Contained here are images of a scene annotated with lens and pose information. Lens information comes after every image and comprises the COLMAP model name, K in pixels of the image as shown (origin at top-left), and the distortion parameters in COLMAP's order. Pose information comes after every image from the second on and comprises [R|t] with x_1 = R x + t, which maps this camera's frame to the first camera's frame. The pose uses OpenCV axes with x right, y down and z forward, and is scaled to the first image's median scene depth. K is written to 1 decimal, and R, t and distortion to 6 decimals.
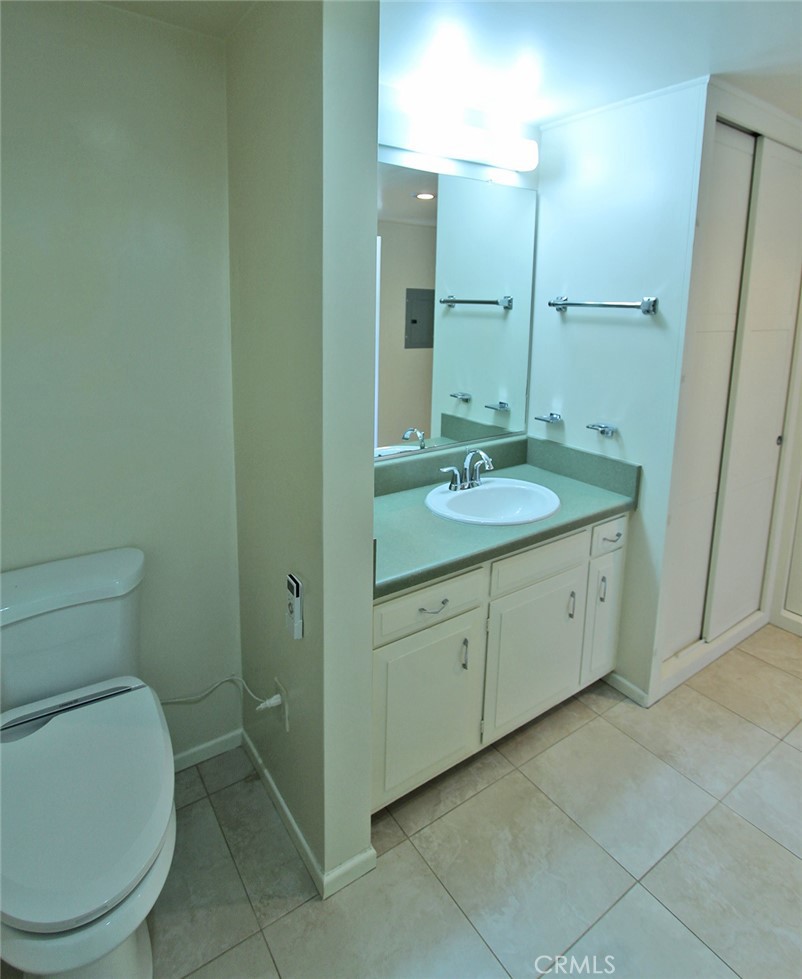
lens RADIAL K [[558.0, 0, 395.5], [0, 558.0, 388.0], [0, 0, 1]] dist [-0.014084, 0.002566]
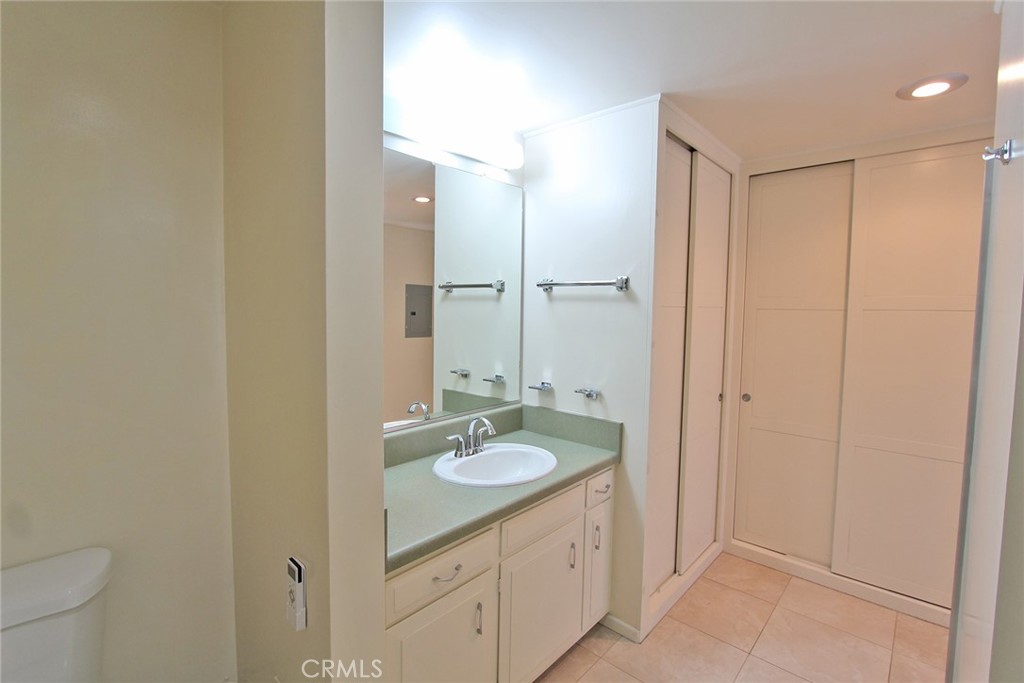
lens RADIAL K [[474.3, 0, 504.4], [0, 474.3, 336.6], [0, 0, 1]] dist [-0.016685, 0.000492]
pose [[0.974012, -0.018287, 0.225759, -0.013147], [0.037644, 0.995943, -0.081738, 0.041033], [-0.223348, 0.088112, 0.970748, 0.114356]]
